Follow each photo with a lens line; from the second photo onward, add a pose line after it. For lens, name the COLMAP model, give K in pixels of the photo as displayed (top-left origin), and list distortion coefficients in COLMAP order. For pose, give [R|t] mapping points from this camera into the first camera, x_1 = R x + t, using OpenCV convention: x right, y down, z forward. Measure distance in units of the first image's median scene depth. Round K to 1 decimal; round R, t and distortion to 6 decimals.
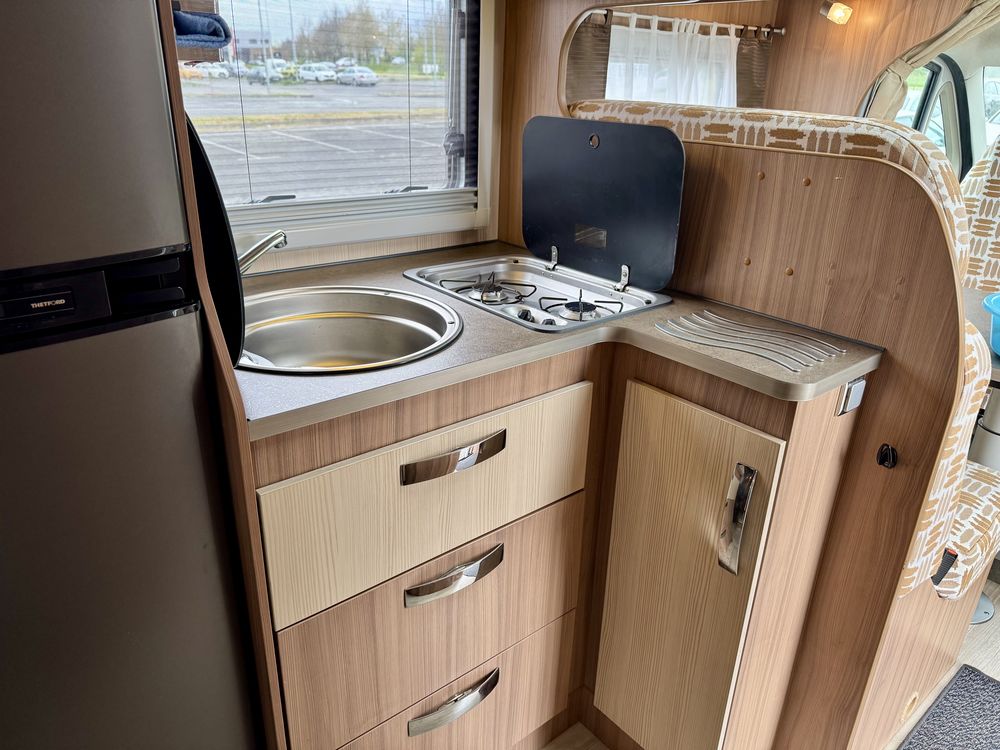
lens RADIAL K [[704.7, 0, 491.0], [0, 704.7, 384.1], [0, 0, 1]] dist [0.043453, -0.054511]
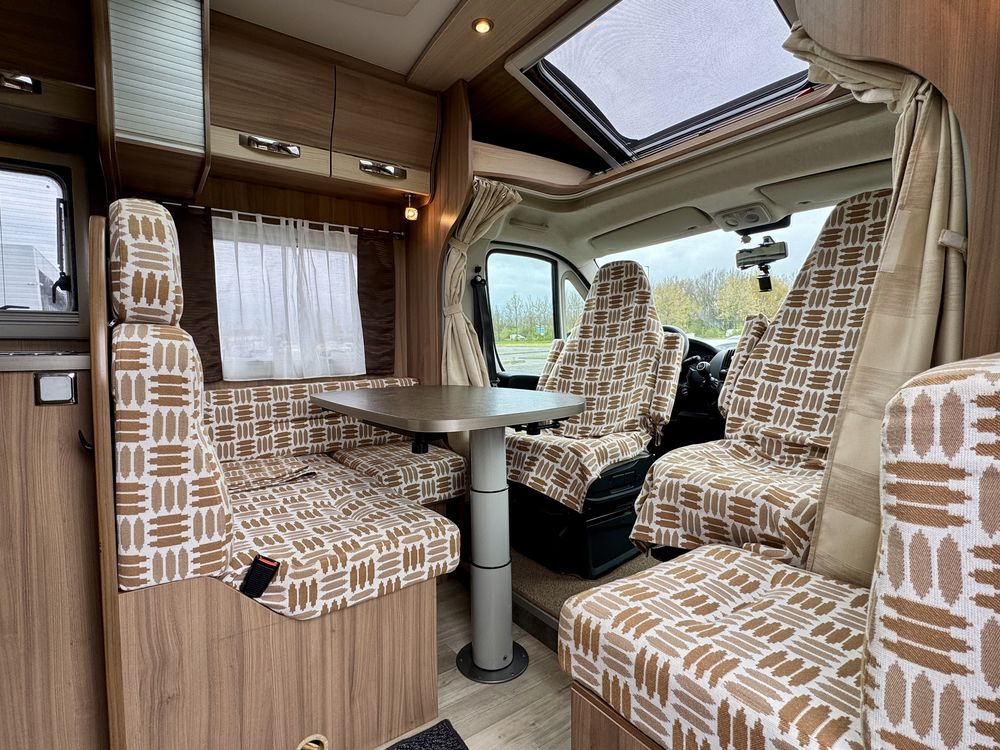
lens RADIAL K [[504.4, 0, 504.6], [0, 504.4, 373.2], [0, 0, 1]] dist [0.022890, 0.000150]
pose [[0.997412, -0.035496, -0.062532, 1.151386], [0.011510, 0.937260, -0.348442, 0.256647], [0.070978, 0.346821, 0.935242, 0.205354]]
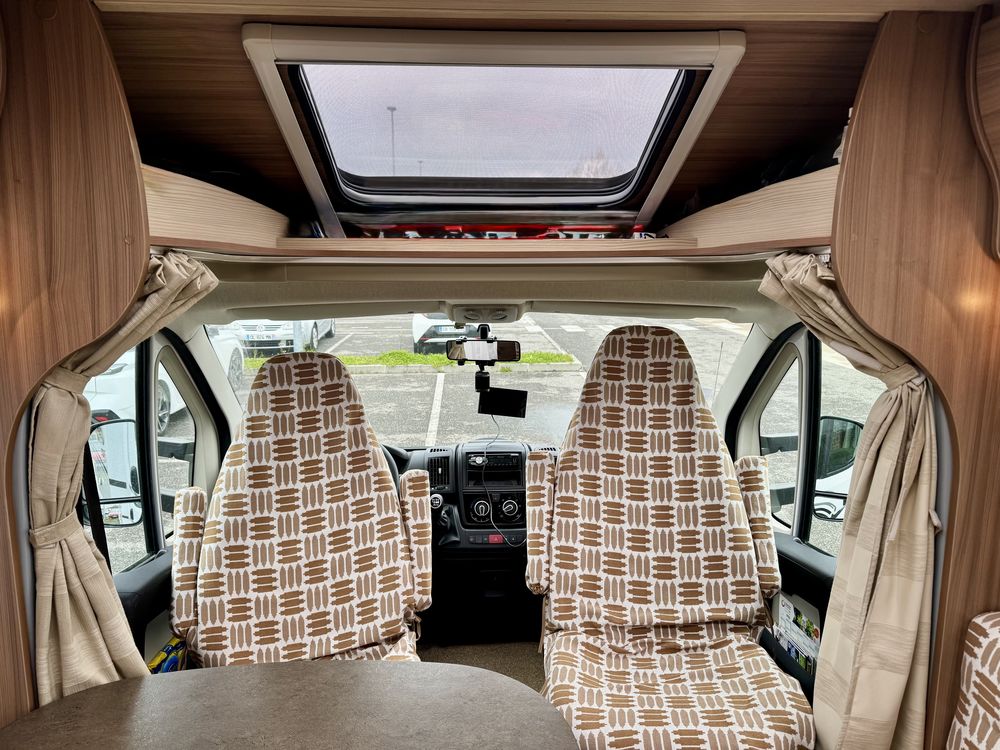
lens RADIAL K [[704.7, 0, 494.2], [0, 704.7, 365.2], [0, 0, 1]] dist [0.043453, -0.054511]
pose [[0.602608, -0.133249, 0.786834, 0.499983], [0.333131, 0.937951, -0.096293, -0.429463], [-0.725181, 0.320145, 0.609606, 0.556115]]
